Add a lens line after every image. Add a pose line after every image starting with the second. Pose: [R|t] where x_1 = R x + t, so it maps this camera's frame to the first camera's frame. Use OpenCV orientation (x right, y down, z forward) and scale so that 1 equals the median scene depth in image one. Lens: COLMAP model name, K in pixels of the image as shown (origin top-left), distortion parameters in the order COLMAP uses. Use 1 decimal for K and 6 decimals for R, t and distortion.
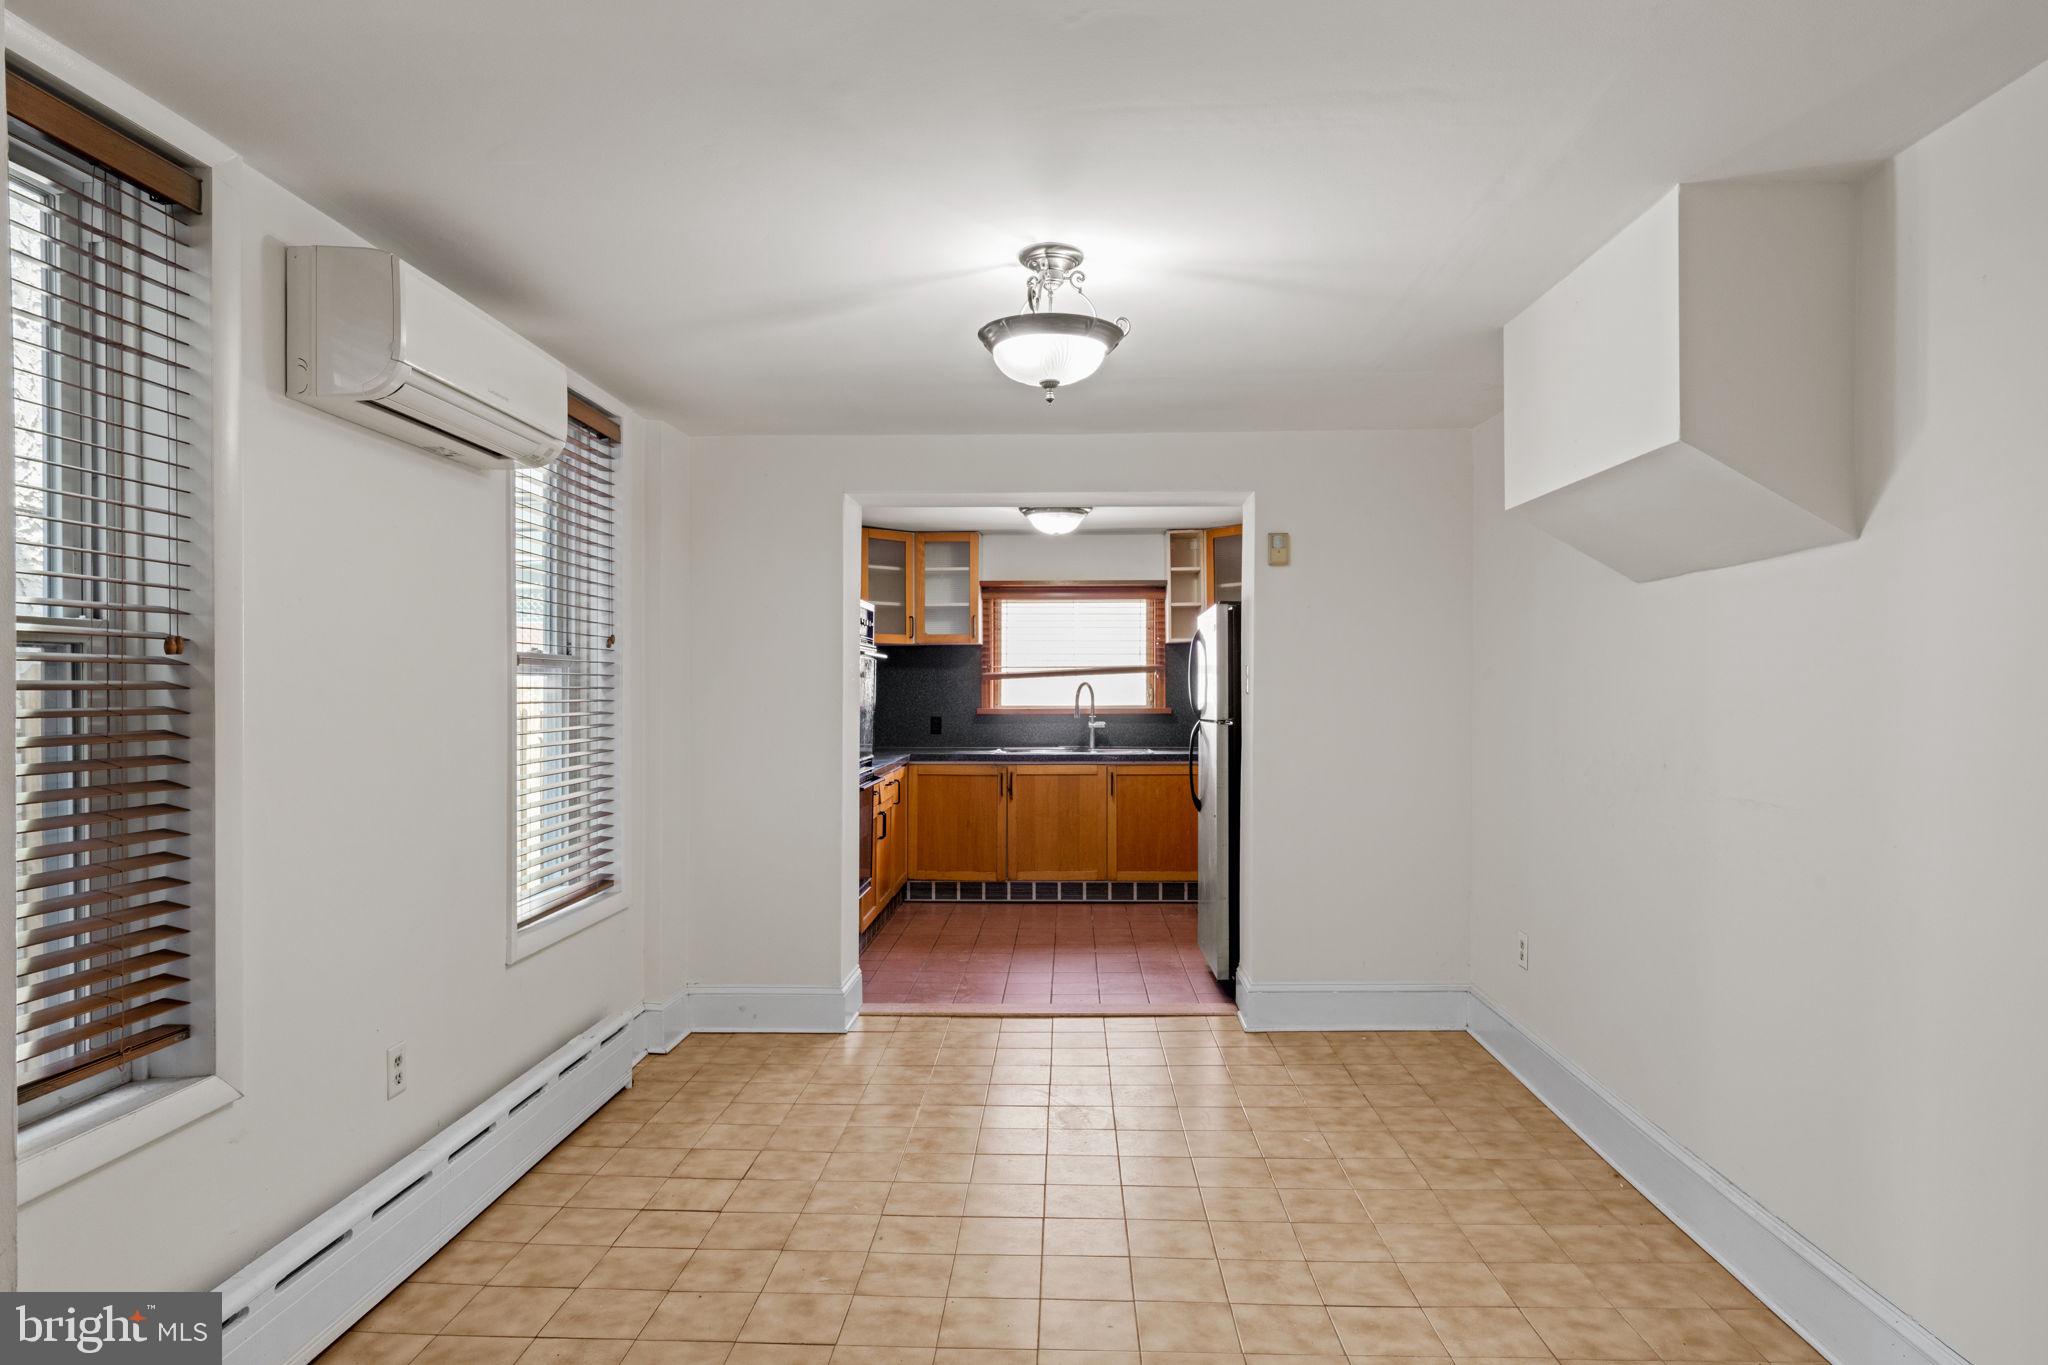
lens RADIAL K [[1261.9, 0, 1014.7], [0, 1261.9, 678.7], [0, 0, 1]] dist [-0.000345, 0.003728]
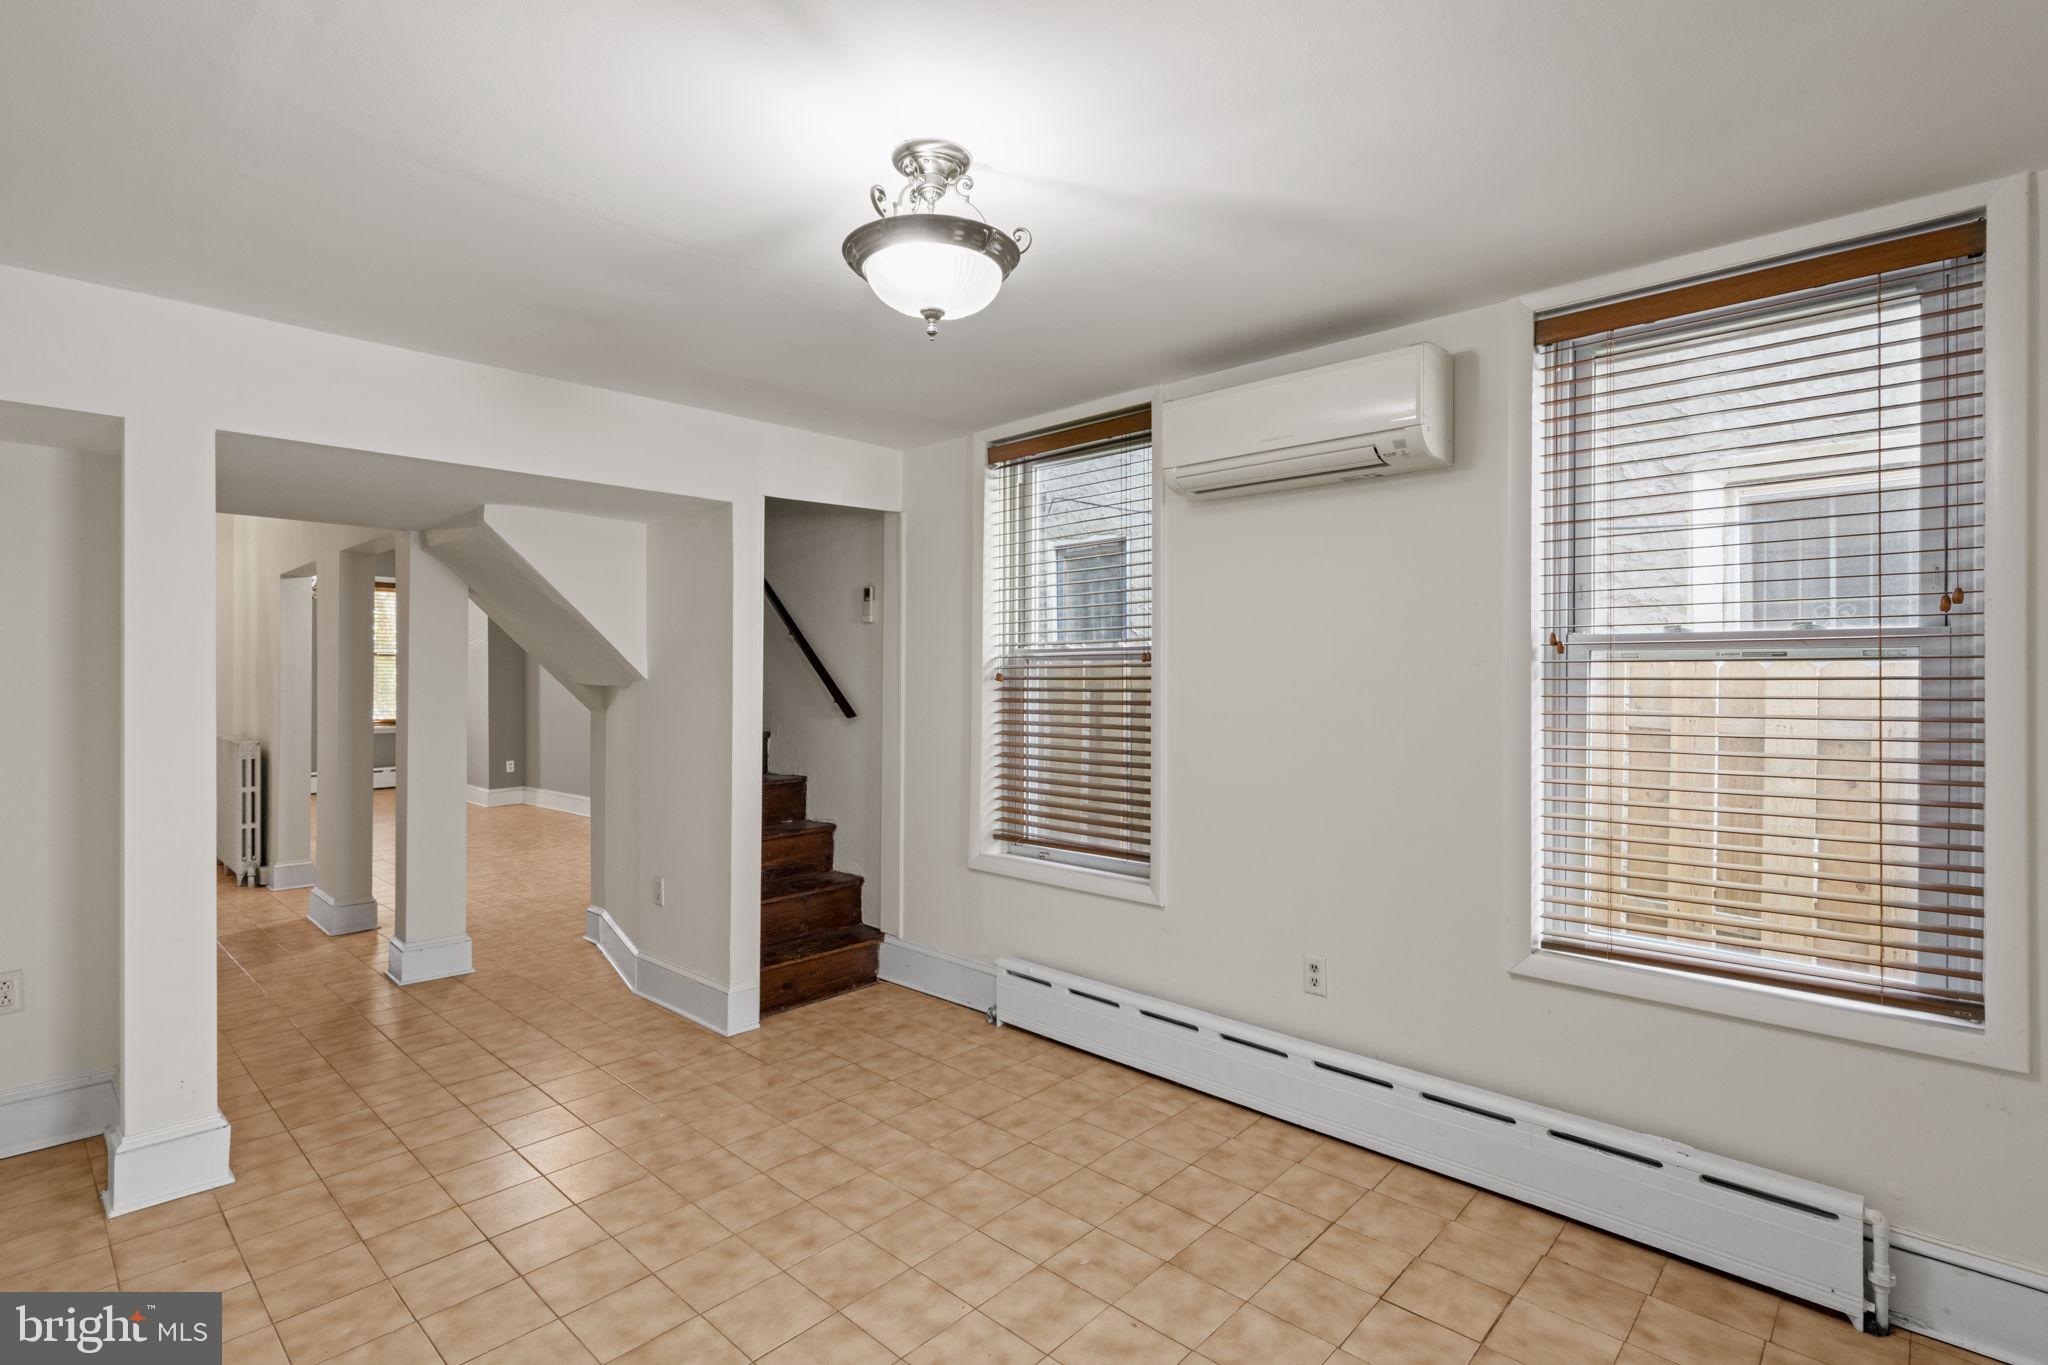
lens RADIAL K [[966.7, 0, 1028.4], [0, 966.7, 679.7], [0, 0, 1]] dist [0.000171, 0.000012]
pose [[-0.652610, 0.001569, -0.757692, 0.424526], [0.004341, 0.999989, -0.001669, 0.006901], [0.757681, -0.004378, -0.652610, 1.338696]]
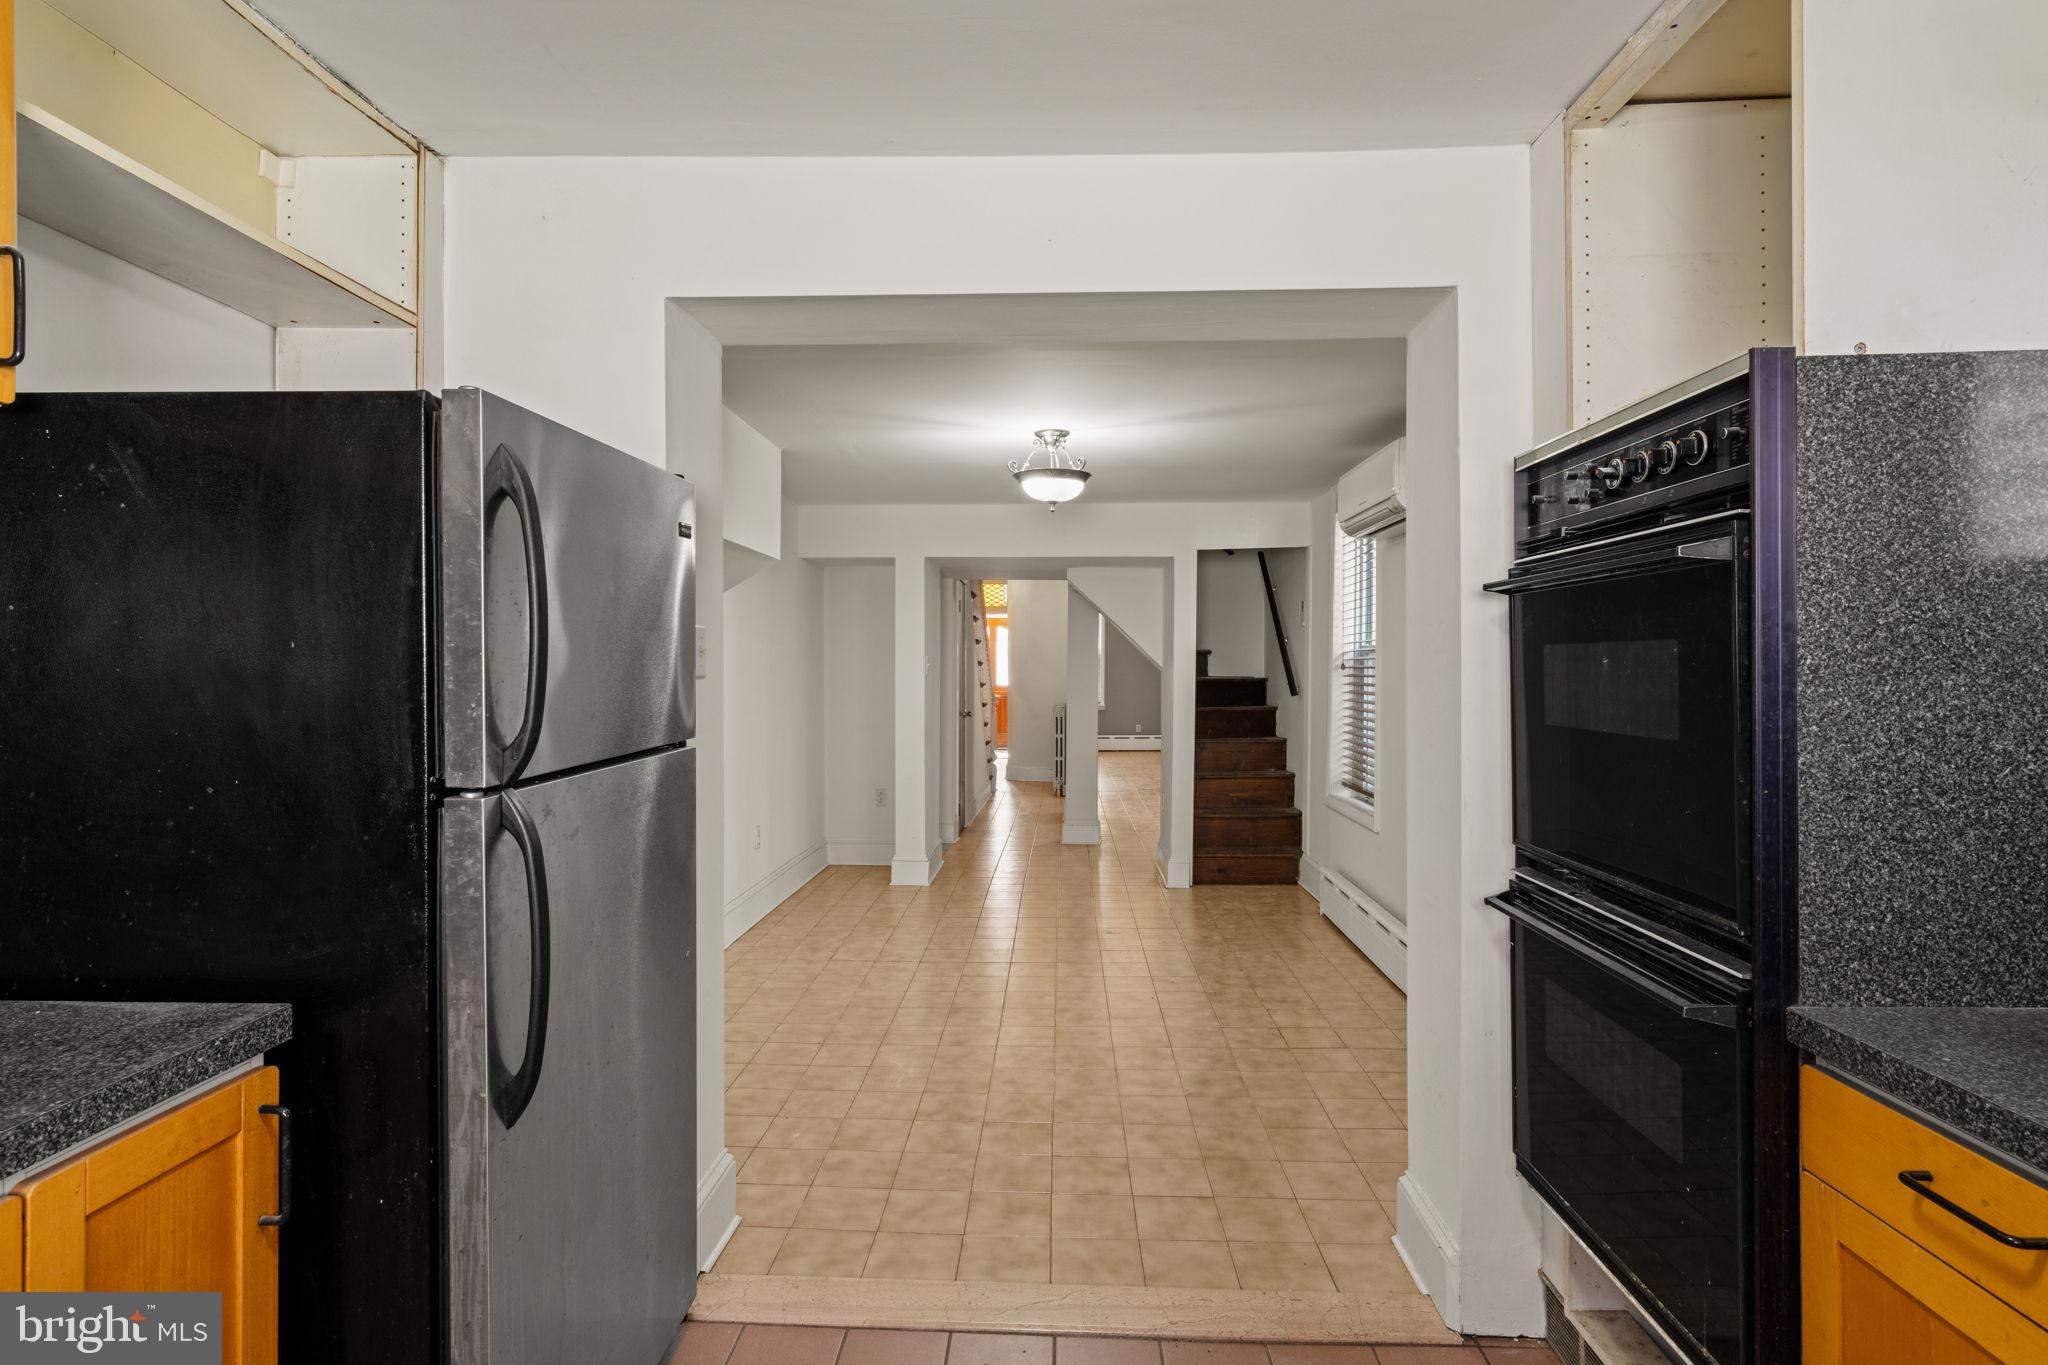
lens RADIAL K [[1021.0, 0, 1043.6], [0, 1021.0, 679.4], [0, 0, 1]] dist [-0.001547, 0.003906]
pose [[-0.999664, -0.003655, -0.025645, 0.072742], [-0.003830, 0.999970, 0.006778, 0.013770], [0.025620, 0.006874, -0.999648, 2.280459]]
